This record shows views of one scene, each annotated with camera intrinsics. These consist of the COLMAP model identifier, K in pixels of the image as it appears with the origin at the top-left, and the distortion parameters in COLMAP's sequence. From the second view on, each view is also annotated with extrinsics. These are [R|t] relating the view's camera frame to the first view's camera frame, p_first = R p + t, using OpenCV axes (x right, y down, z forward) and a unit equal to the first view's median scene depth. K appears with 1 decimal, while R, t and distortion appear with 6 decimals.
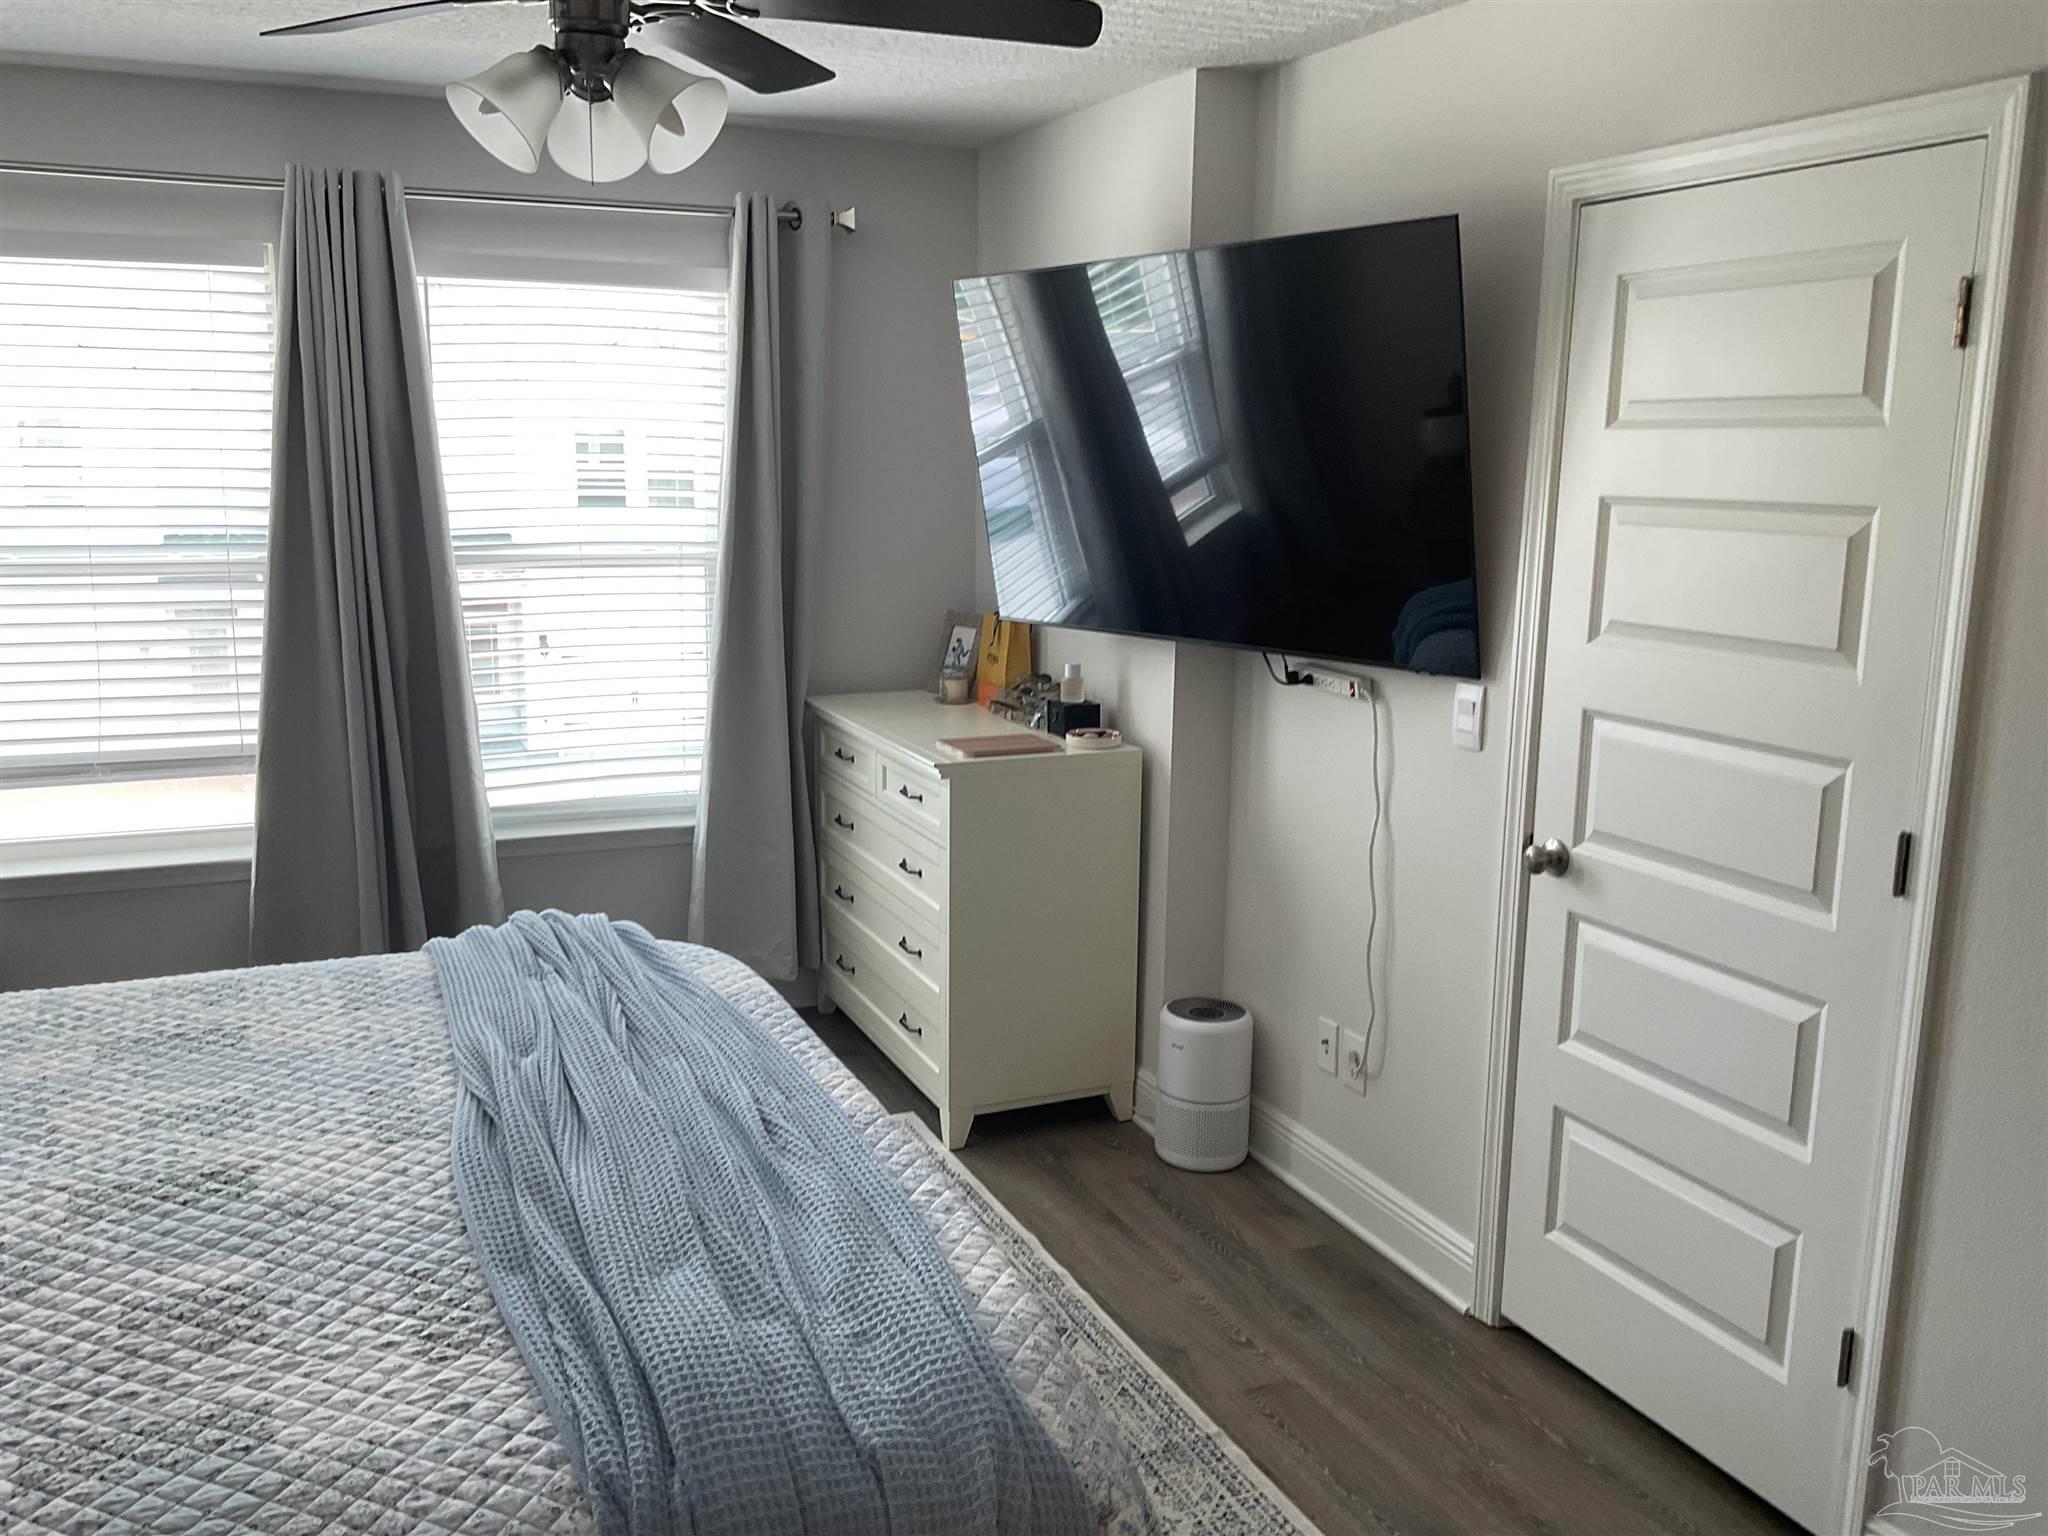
lens RADIAL K [[1710.9, 0, 1026.5], [0, 1710.9, 783.9], [0, 0, 1]] dist [-0.005140, -0.037649]
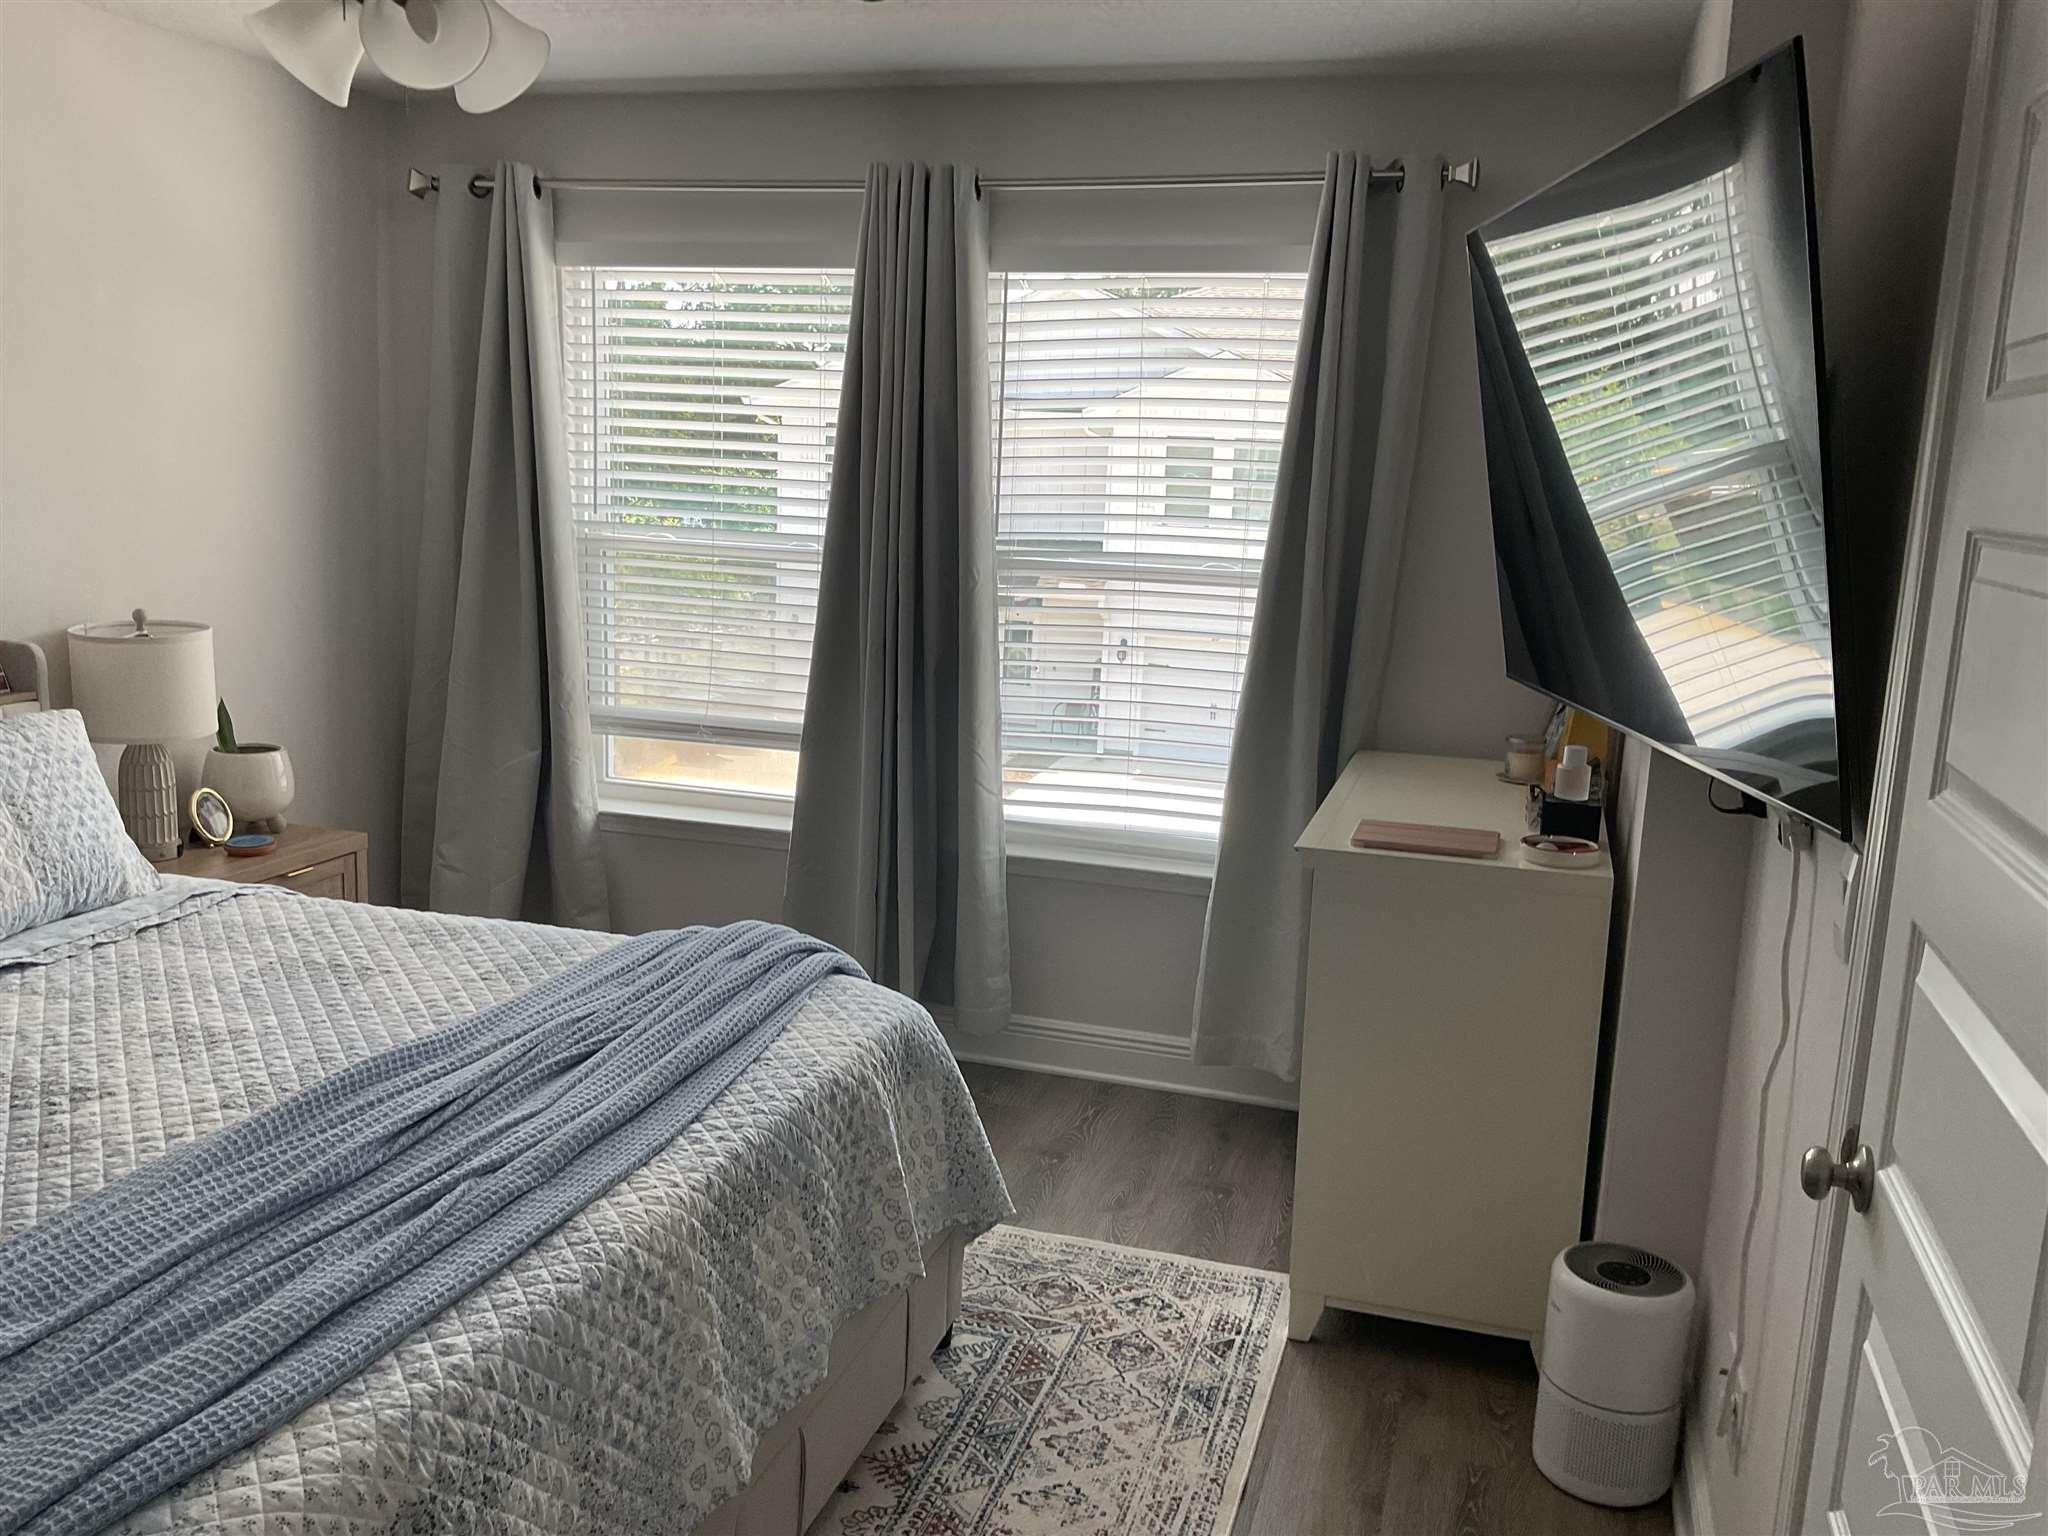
lens RADIAL K [[1710.9, 0, 1019.9], [0, 1710.9, 751.9], [0, 0, 1]] dist [-0.005140, -0.037649]
pose [[0.750927, 0.128473, -0.647768, 0.448047], [-0.153125, 0.988035, 0.018449, -0.062721], [0.642387, 0.085336, 0.761615, 0.403070]]
